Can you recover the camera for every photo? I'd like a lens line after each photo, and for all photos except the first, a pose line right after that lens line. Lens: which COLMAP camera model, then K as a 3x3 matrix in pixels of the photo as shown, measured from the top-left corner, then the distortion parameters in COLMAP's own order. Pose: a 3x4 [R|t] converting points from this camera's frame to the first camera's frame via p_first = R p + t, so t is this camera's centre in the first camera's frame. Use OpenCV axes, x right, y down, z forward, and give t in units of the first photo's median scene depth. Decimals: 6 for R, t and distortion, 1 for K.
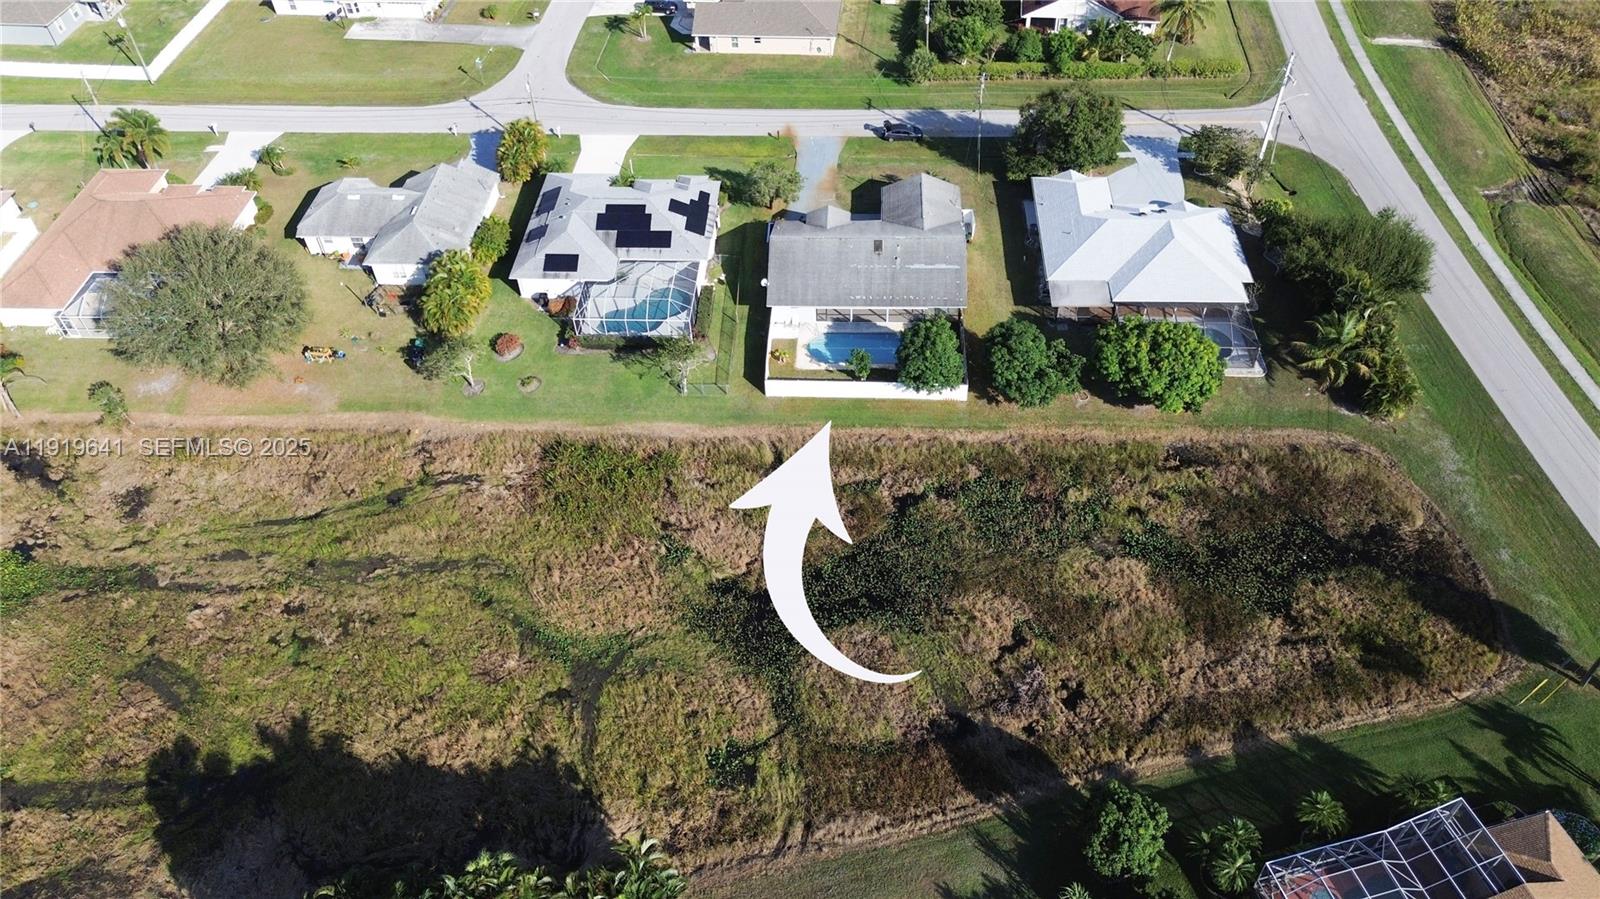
lens RADIAL K [[922.2, 0, 800.0], [0, 922.2, 449.5], [0, 0, 1]] dist [0.082128, -0.117648]
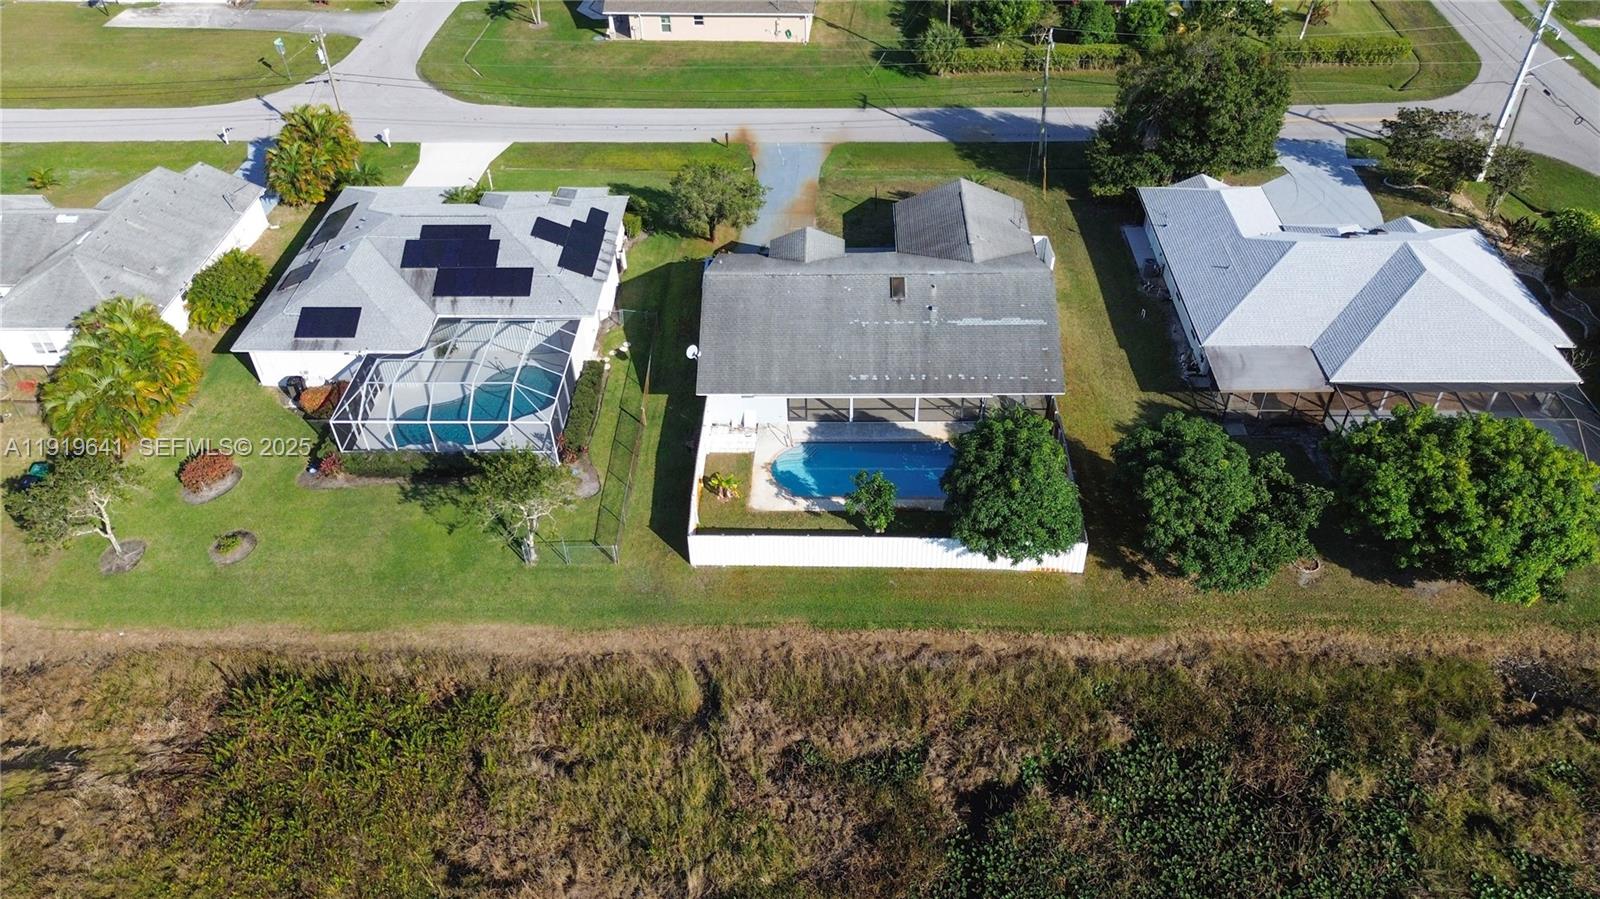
lens RADIAL K [[922.2, 0, 800.0], [0, 922.2, 449.5], [0, 0, 1]] dist [0.082128, -0.117648]
pose [[0.999598, -0.008960, 0.026899, 0.009972], [0.011886, 0.993787, -0.110659, -0.061282], [-0.025740, 0.110934, 0.993494, 0.455300]]
